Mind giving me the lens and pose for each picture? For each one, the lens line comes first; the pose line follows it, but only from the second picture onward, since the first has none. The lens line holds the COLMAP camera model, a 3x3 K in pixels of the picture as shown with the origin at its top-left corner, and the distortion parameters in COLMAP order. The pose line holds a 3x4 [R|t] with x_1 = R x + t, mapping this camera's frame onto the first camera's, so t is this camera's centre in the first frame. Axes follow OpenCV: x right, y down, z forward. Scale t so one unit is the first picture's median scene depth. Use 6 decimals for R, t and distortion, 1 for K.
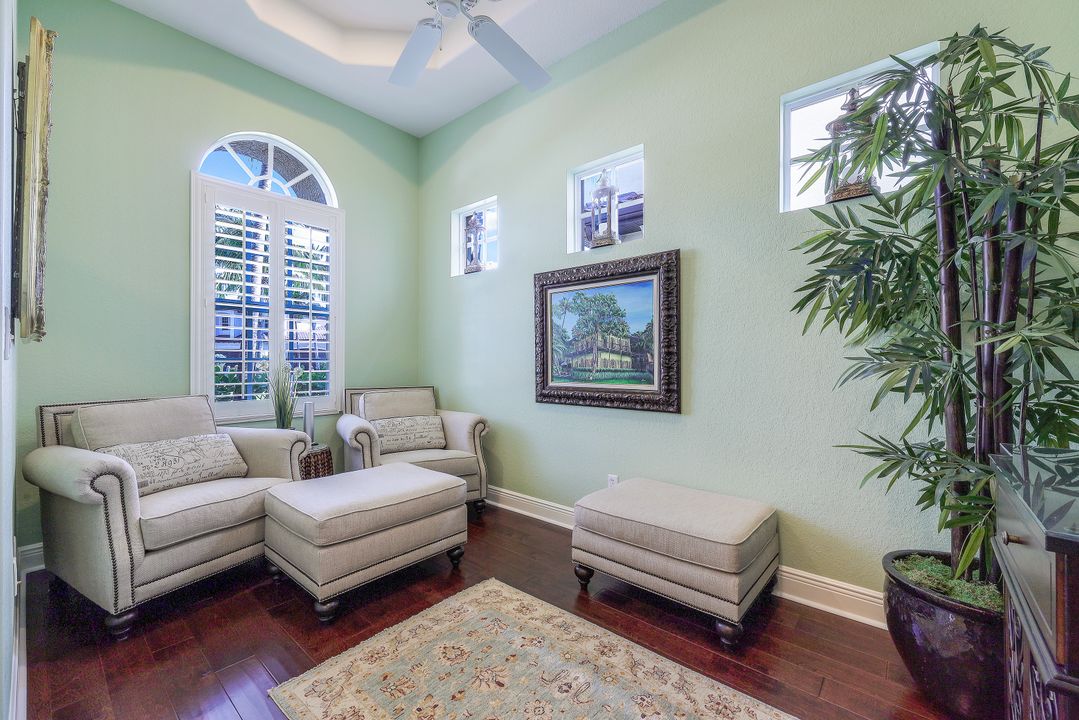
lens RADIAL K [[439.7, 0, 541.5], [0, 439.7, 362.7], [0, 0, 1]] dist [0.000913, -0.000199]
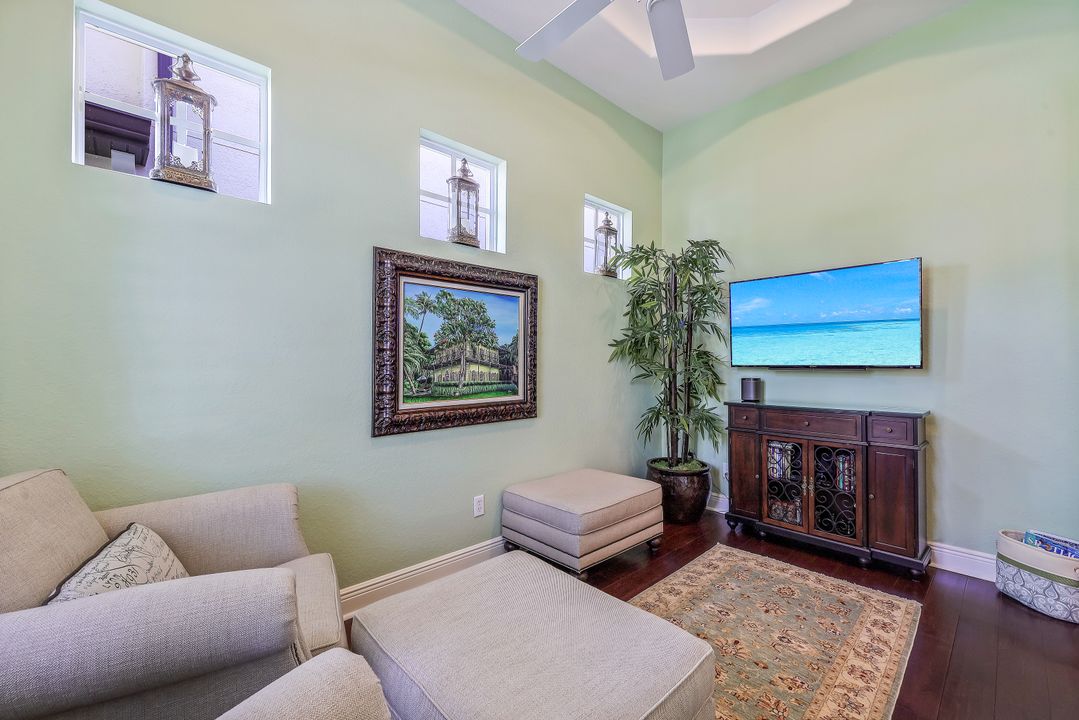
lens RADIAL K [[439.7, 0, 541.5], [0, 439.7, 362.7], [0, 0, 1]] dist [0.000913, -0.000199]
pose [[0.106310, -0.003442, 0.994327, -0.752015], [0.004005, 0.999987, 0.003033, -0.028925], [-0.994325, 0.003660, 0.106323, 0.774806]]
